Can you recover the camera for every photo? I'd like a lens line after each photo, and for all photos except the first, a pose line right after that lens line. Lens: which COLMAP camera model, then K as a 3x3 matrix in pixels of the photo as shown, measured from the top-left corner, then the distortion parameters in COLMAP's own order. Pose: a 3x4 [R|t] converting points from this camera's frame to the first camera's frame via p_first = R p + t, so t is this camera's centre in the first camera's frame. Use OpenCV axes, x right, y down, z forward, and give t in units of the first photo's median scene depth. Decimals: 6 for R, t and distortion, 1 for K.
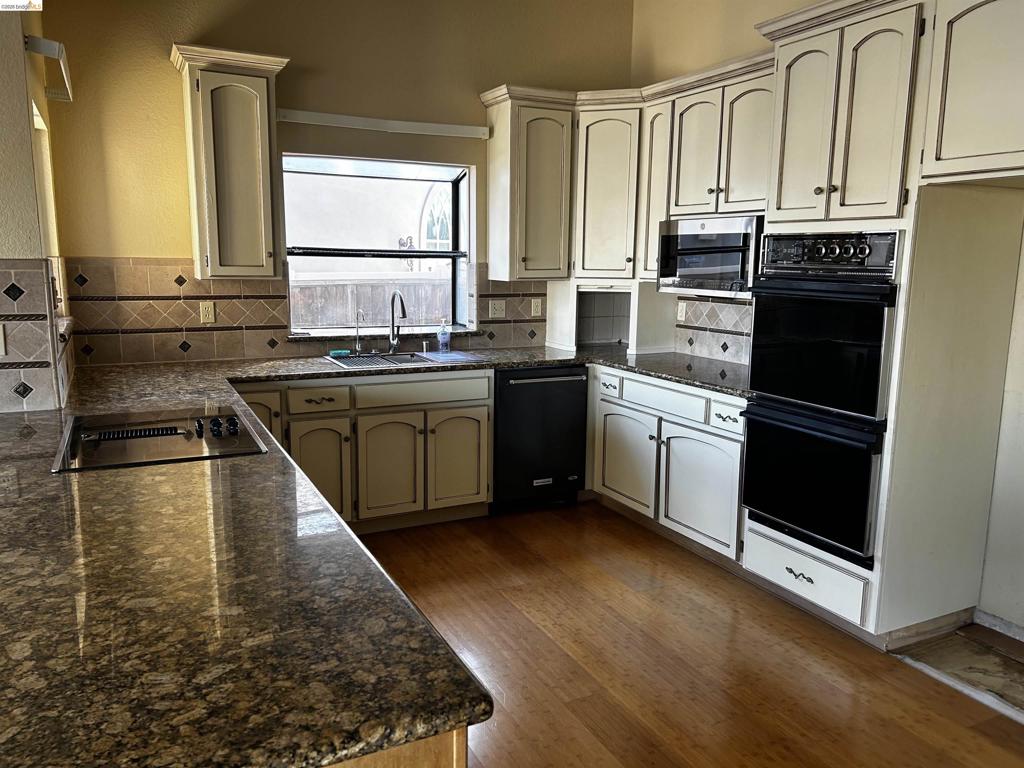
lens RADIAL K [[783.8, 0, 512.1], [0, 783.8, 388.9], [0, 0, 1]] dist [0.088555, -0.124205]
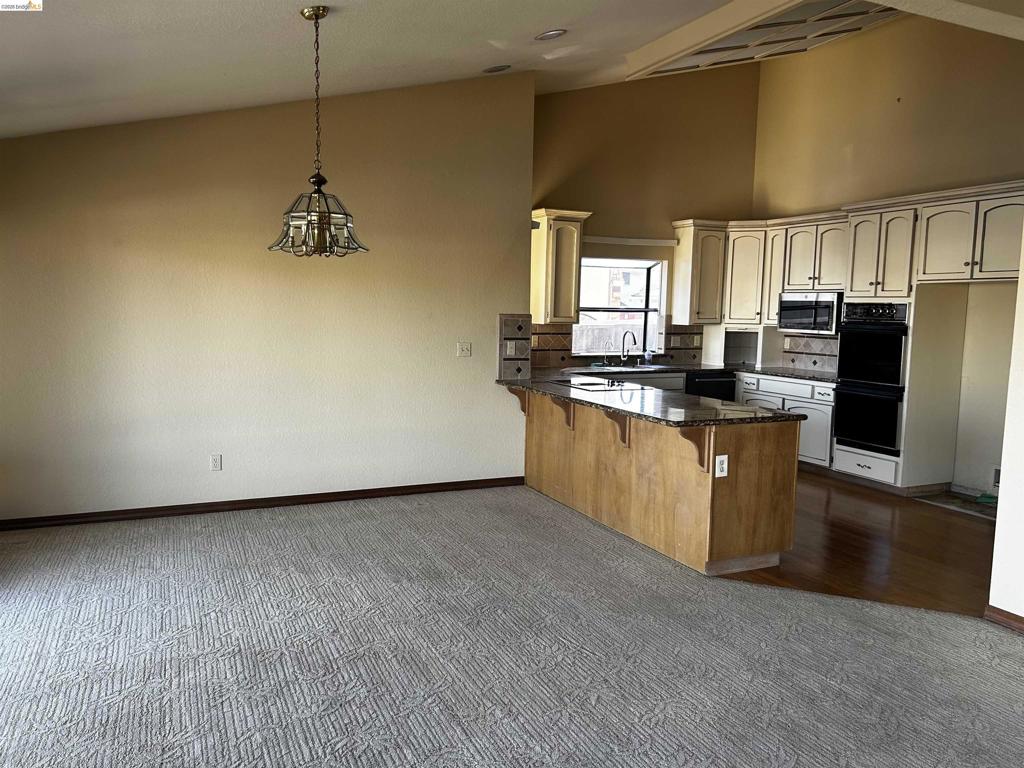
lens RADIAL K [[783.8, 0, 512.1], [0, 783.8, 388.9], [0, 0, 1]] dist [0.088555, -0.124205]
pose [[0.999347, 0.009832, -0.034766, -0.363060], [-0.011951, 0.998049, -0.061276, 0.128132], [0.034096, 0.061652, 0.997515, -0.830673]]
